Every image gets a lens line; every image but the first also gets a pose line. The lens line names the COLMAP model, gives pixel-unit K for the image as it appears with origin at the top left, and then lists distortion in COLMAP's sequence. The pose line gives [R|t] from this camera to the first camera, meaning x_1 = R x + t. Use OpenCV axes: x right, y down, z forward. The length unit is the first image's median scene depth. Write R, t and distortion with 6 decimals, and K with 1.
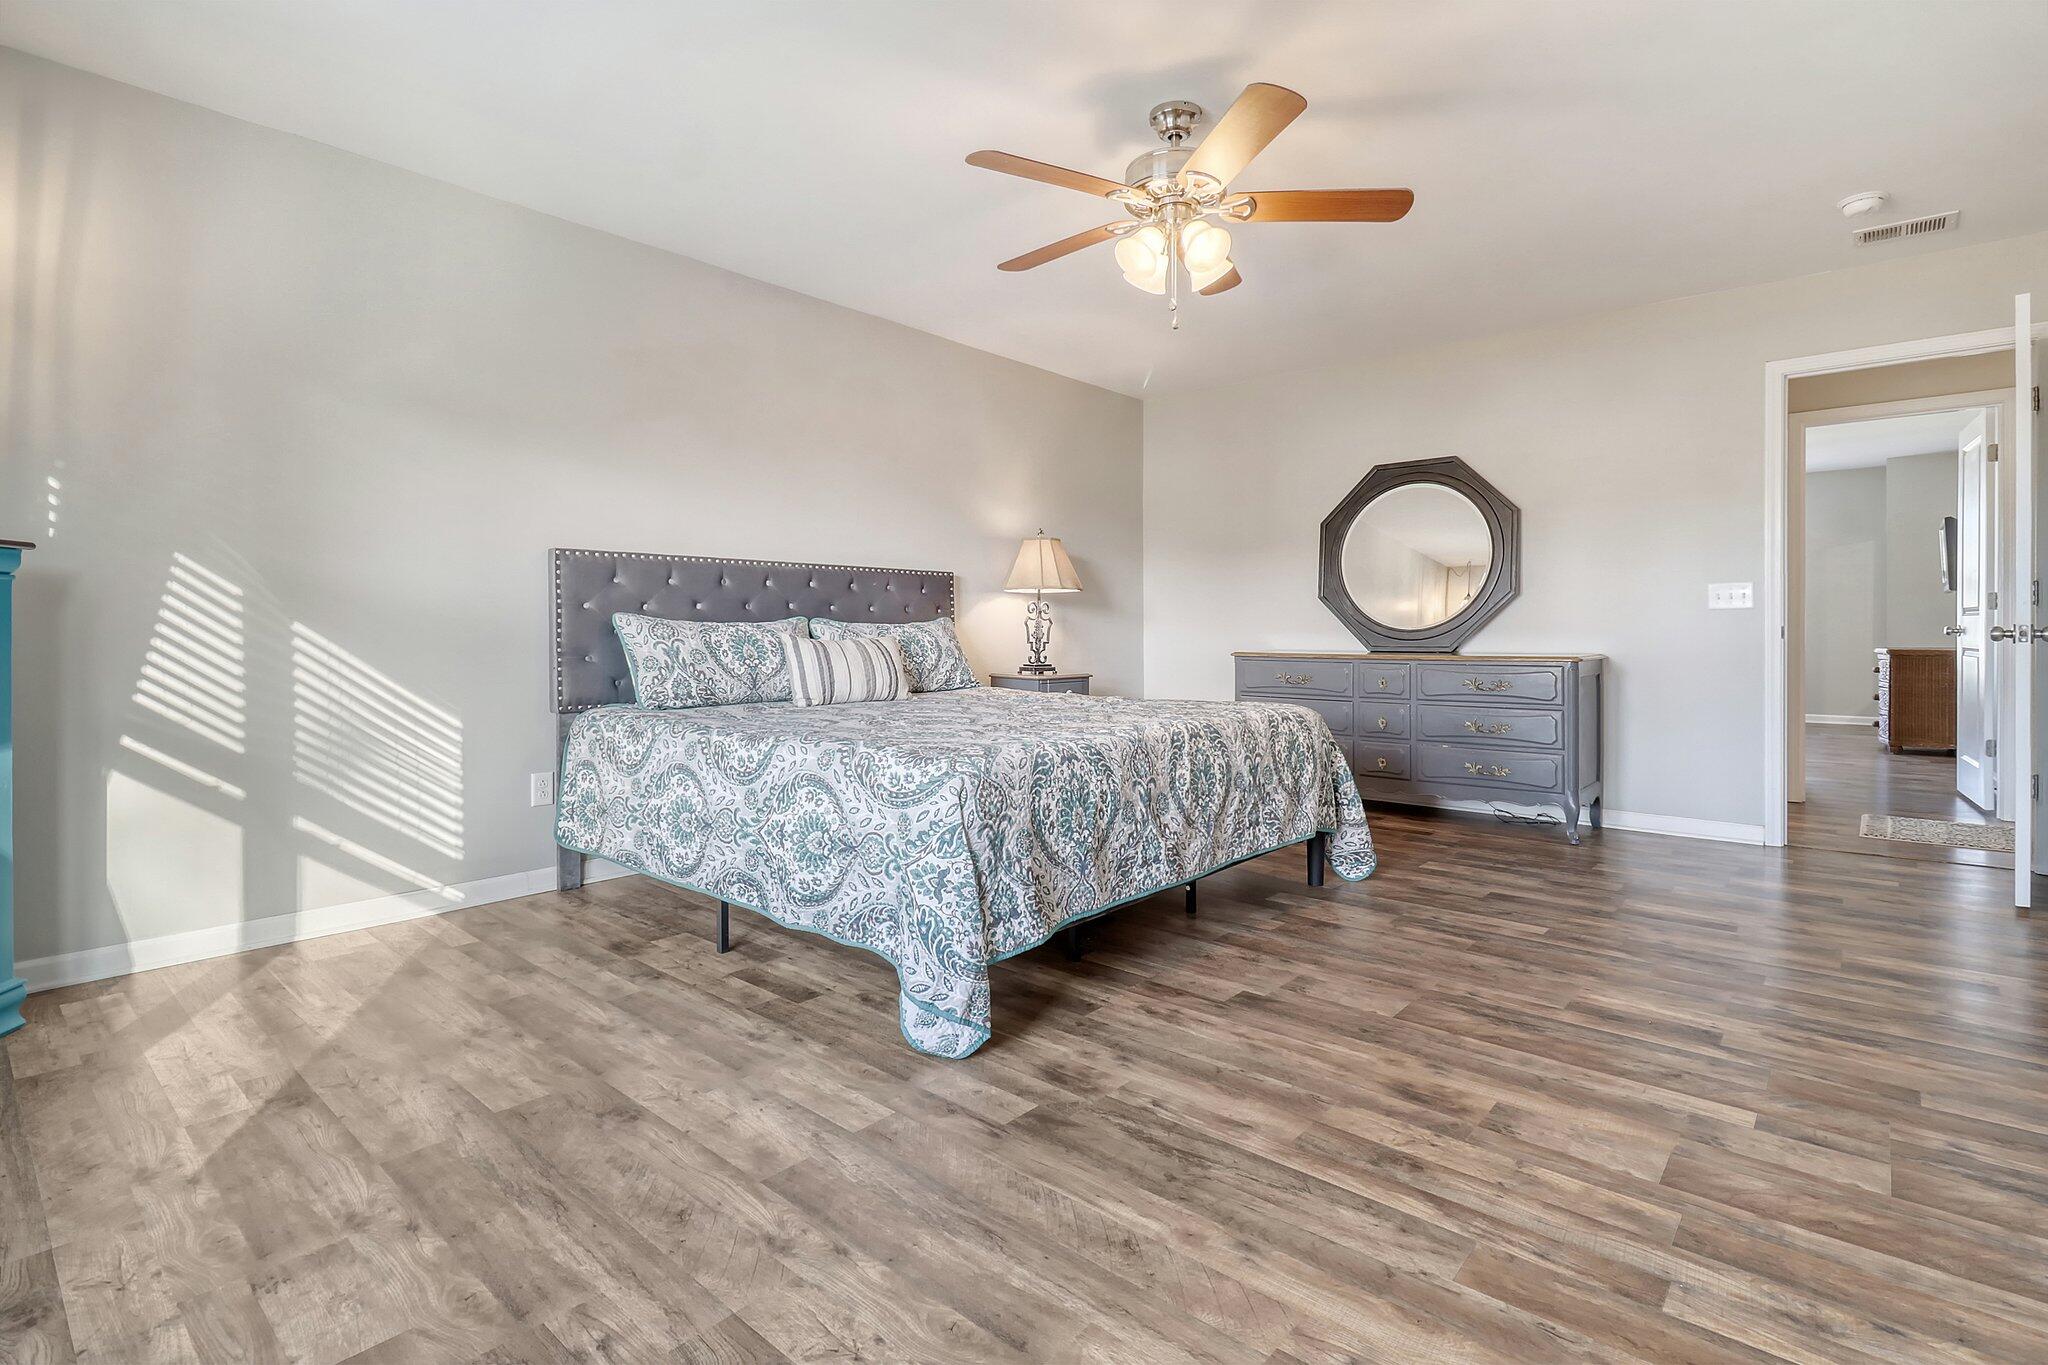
lens RADIAL K [[995.3, 0, 1049.2], [0, 995.3, 639.0], [0, 0, 1]] dist [0.001483, -0.003213]
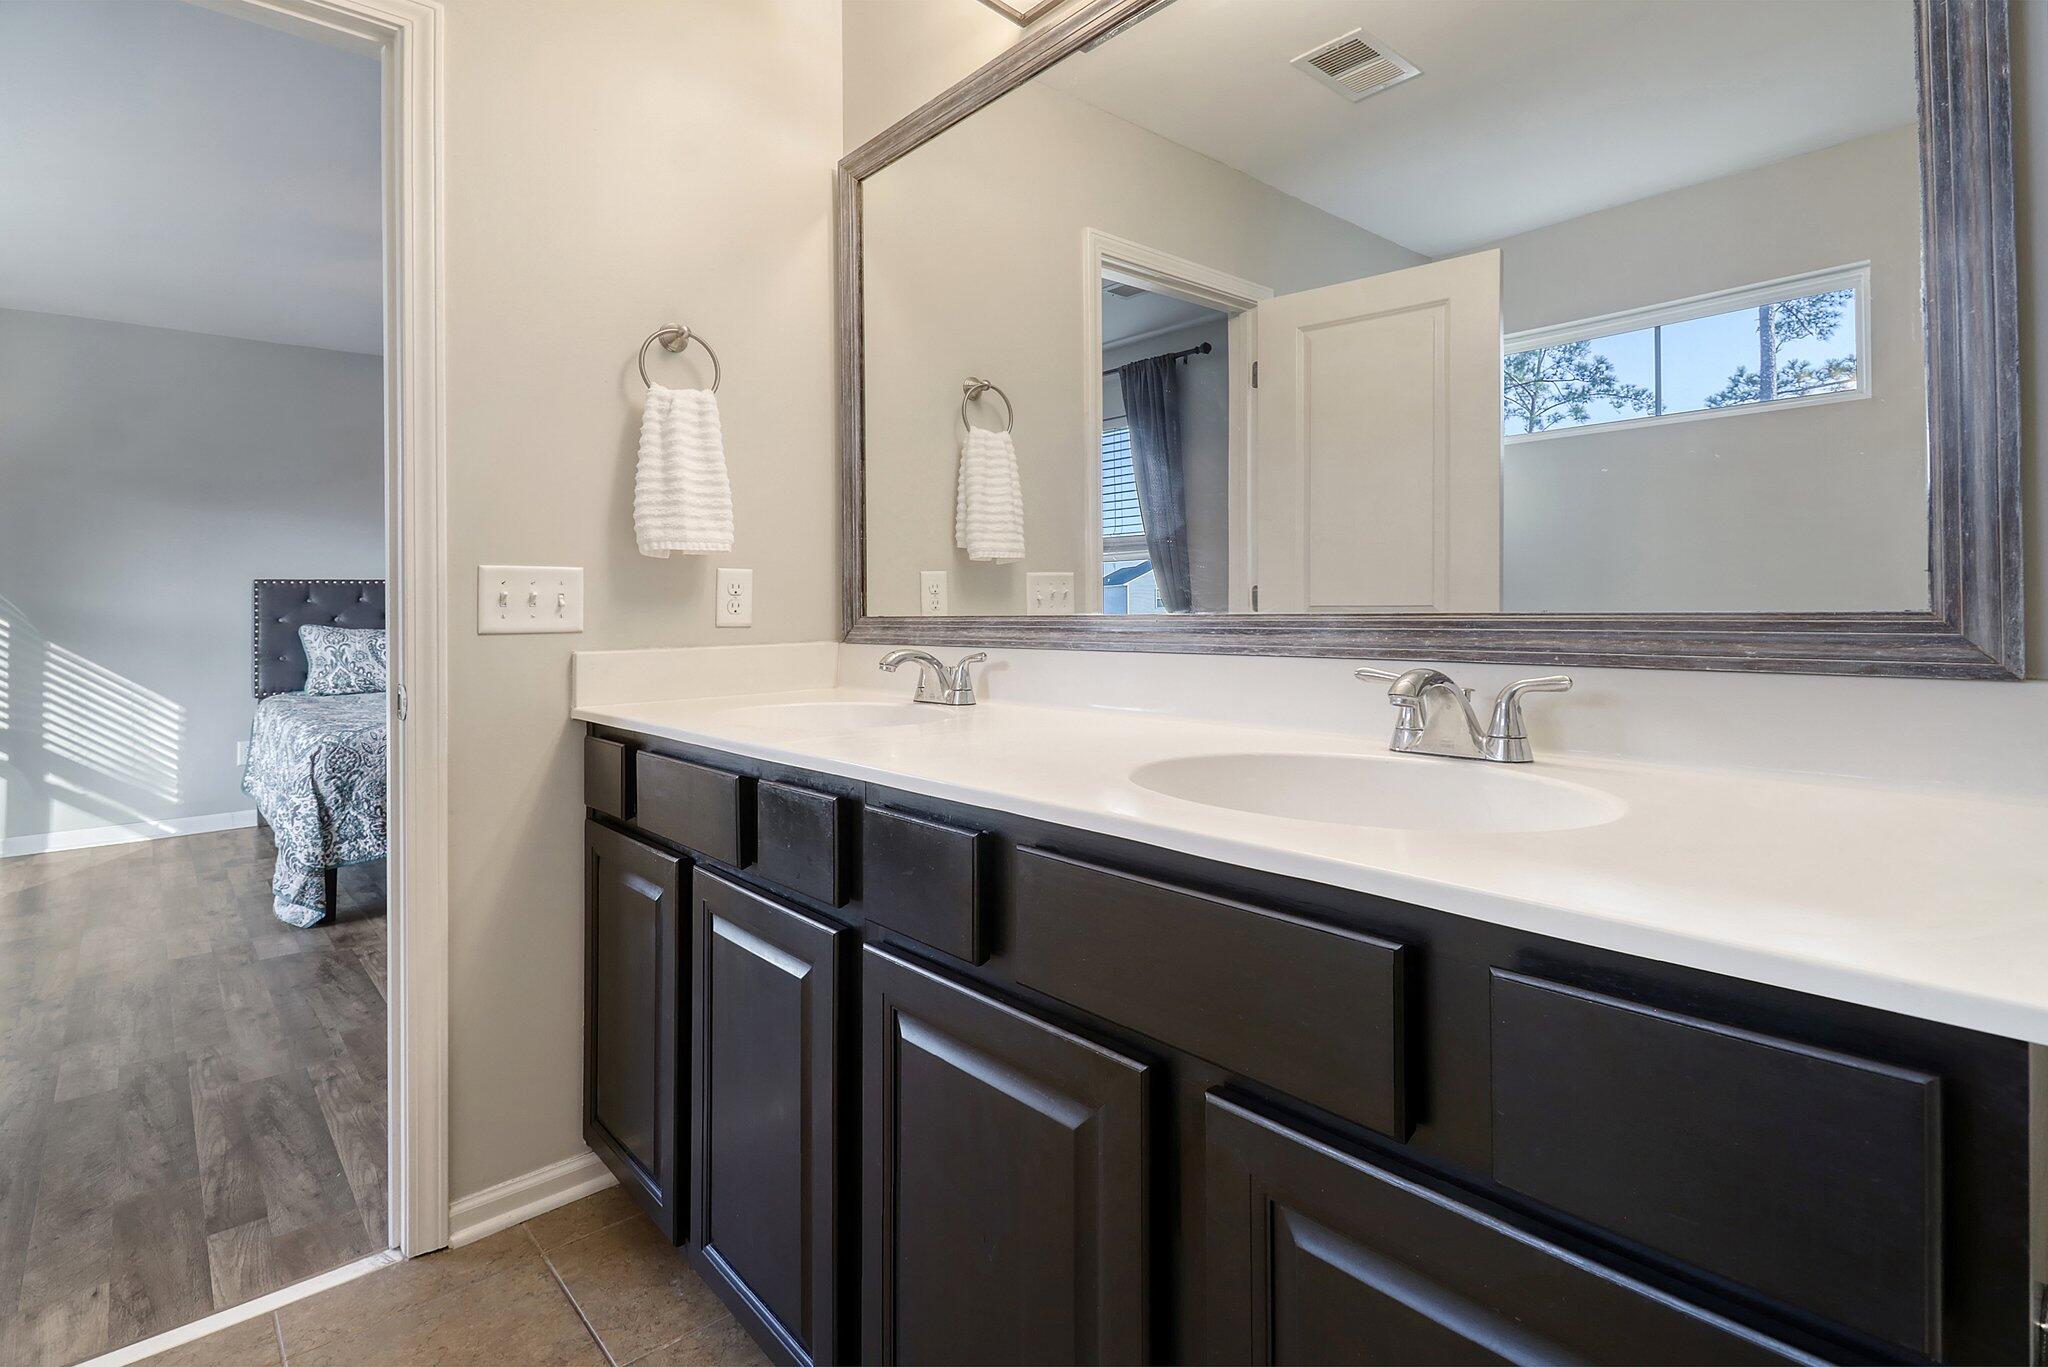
lens RADIAL K [[995.3, 0, 1041.5], [0, 995.3, 602.8], [0, 0, 1]] dist [0.001483, -0.003213]
pose [[0.992646, -0.017298, -0.119808, 1.169754], [0.016943, 0.999849, -0.003983, -0.054243], [0.119859, 0.001924, 0.992789, -0.375994]]
